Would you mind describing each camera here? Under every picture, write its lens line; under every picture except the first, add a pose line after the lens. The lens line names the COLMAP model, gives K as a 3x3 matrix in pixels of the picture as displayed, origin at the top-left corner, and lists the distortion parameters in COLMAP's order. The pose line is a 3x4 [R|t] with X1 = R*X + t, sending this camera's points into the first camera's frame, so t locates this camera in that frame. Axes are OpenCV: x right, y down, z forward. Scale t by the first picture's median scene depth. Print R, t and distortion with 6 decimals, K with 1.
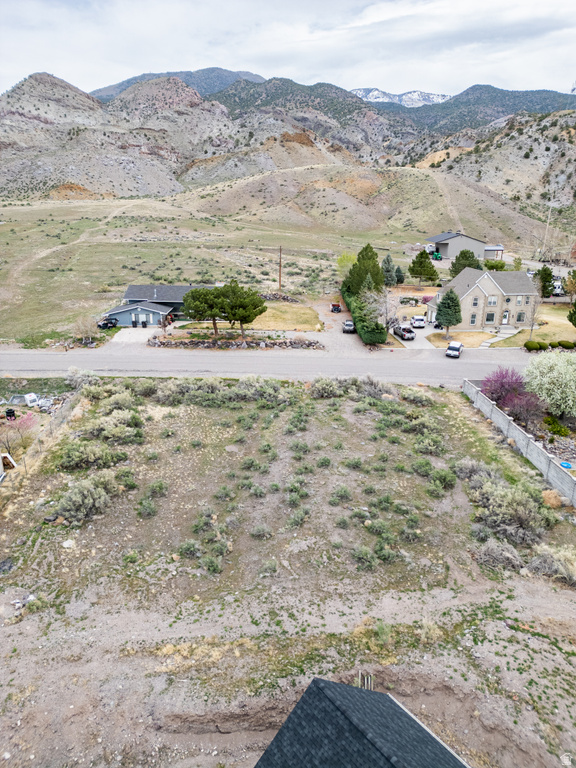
lens RADIAL K [[534.4, 0, 286.1], [0, 534.4, 386.8], [0, 0, 1]] dist [0.068366, -0.061725]
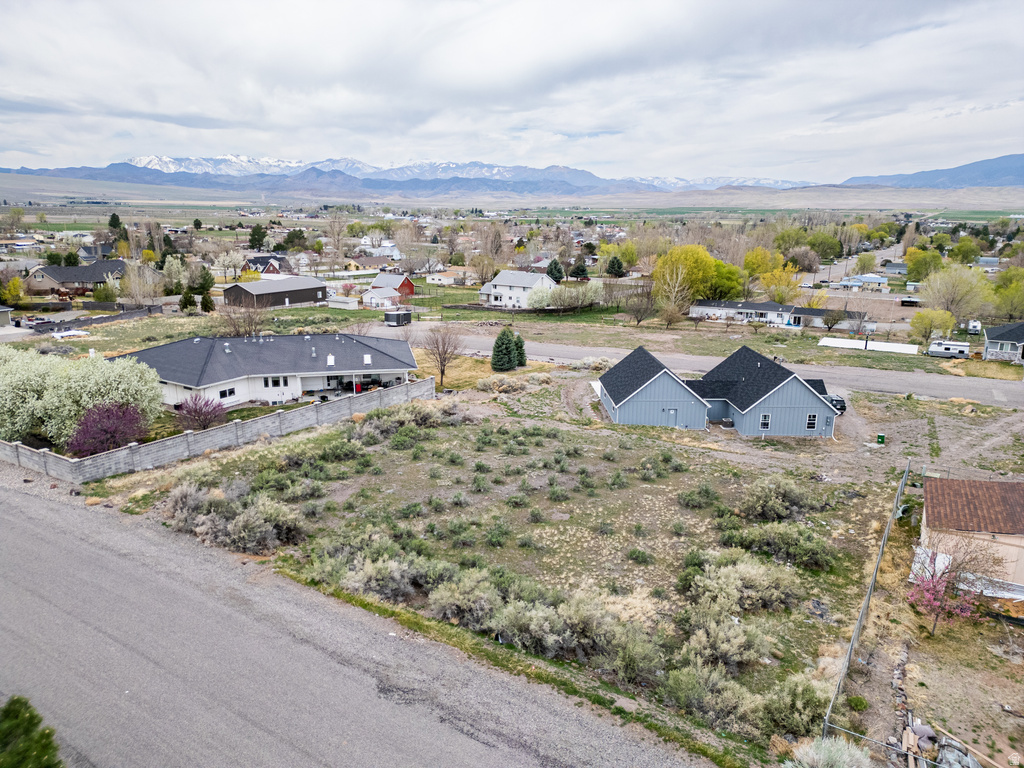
lens RADIAL K [[712.5, 0, 506.7], [0, 712.5, 393.1], [0, 0, 1]] dist [0.068366, -0.061725]
pose [[-0.807344, -0.161753, 0.567479, -0.468781], [0.169153, 0.857895, 0.485184, -0.401021], [-0.565317, 0.487701, -0.665255, 1.399310]]
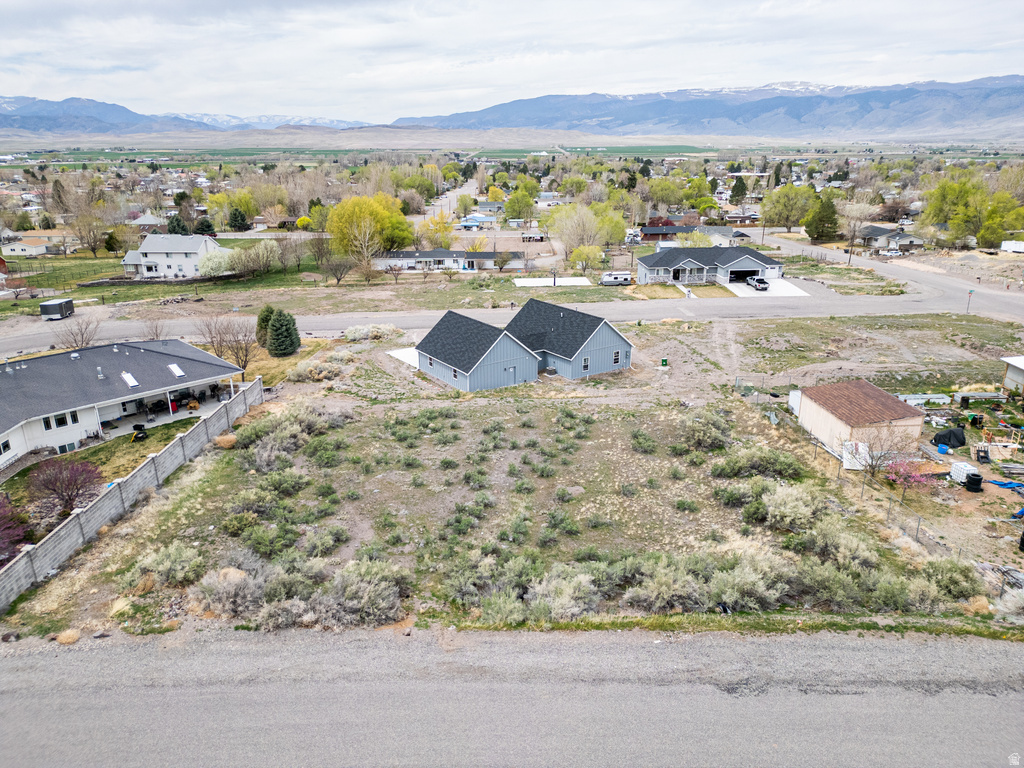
lens RADIAL K [[712.5, 0, 508.5], [0, 712.5, 391.5], [0, 0, 1]] dist [0.068366, -0.061725]
pose [[-0.998253, -0.018405, 0.056143, -0.060766], [0.018948, 0.800325, 0.599267, -0.478547], [-0.055962, 0.599284, -0.798578, 1.501905]]
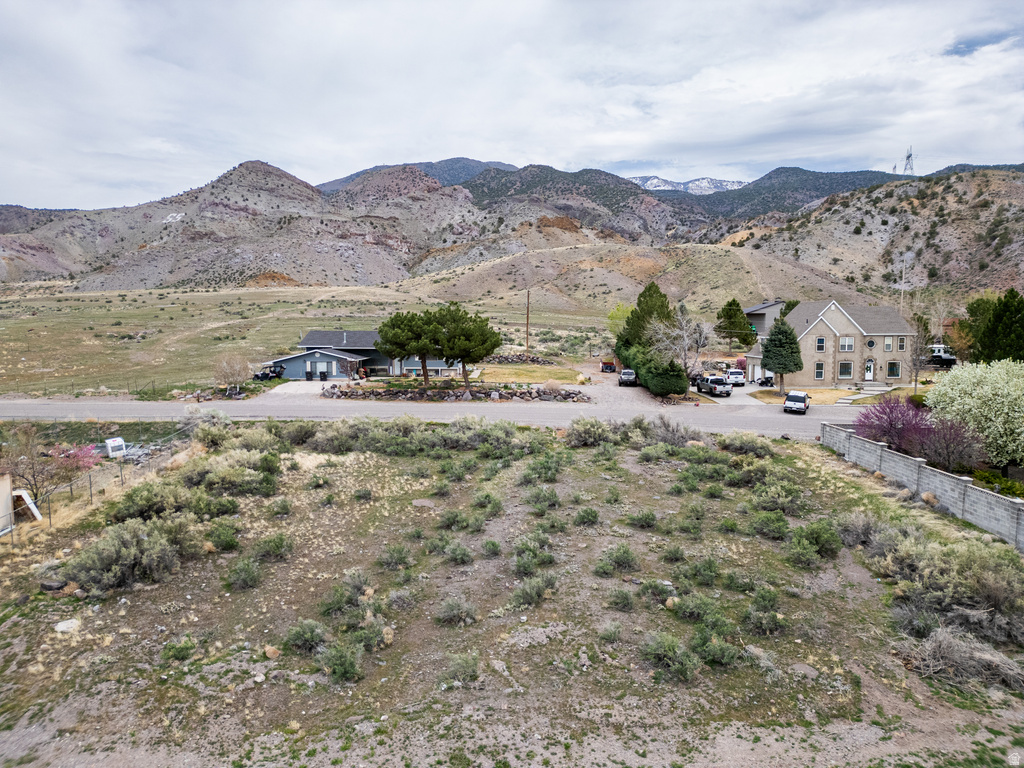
lens RADIAL K [[712.5, 0, 507.1], [0, 712.5, 386.8], [0, 0, 1]] dist [0.068366, -0.061725]
pose [[0.998496, -0.004514, -0.054635, 0.026484], [-0.007576, 0.975682, -0.219061, 0.146795], [0.054295, 0.219145, 0.974180, 0.217374]]
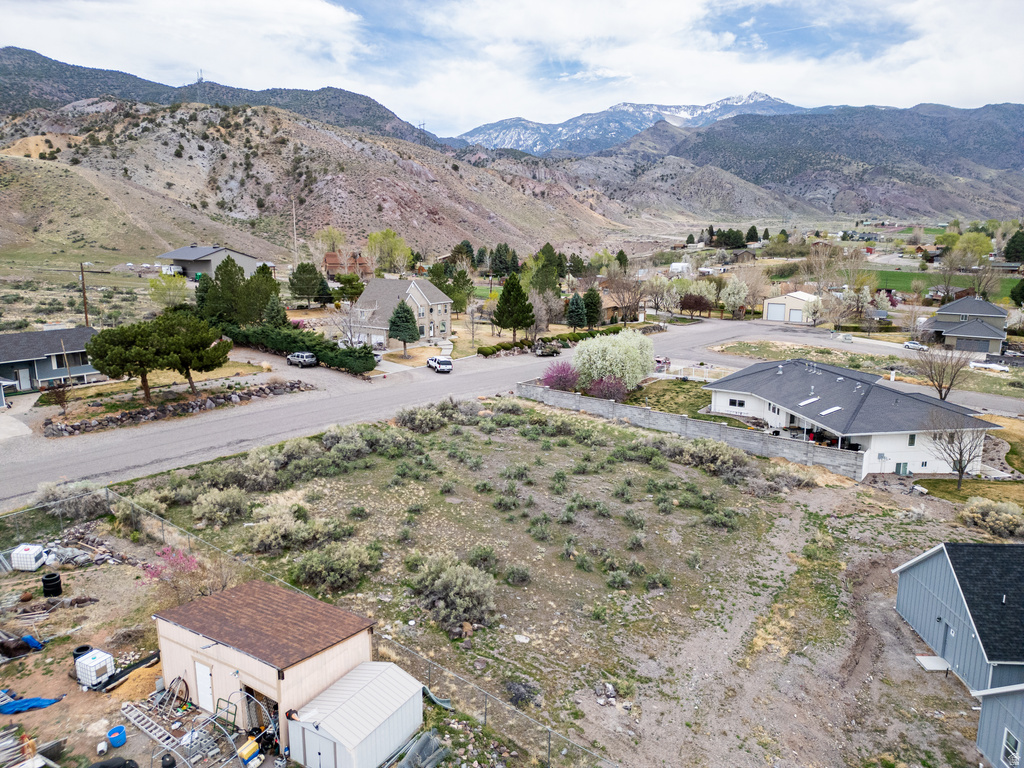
lens RADIAL K [[712.5, 0, 507.4], [0, 712.5, 387.5], [0, 0, 1]] dist [0.068366, -0.061725]
pose [[0.642057, -0.169209, 0.747751, -0.718804], [0.238343, 0.971064, 0.015089, -0.035311], [-0.728667, 0.168533, 0.663808, 0.218471]]
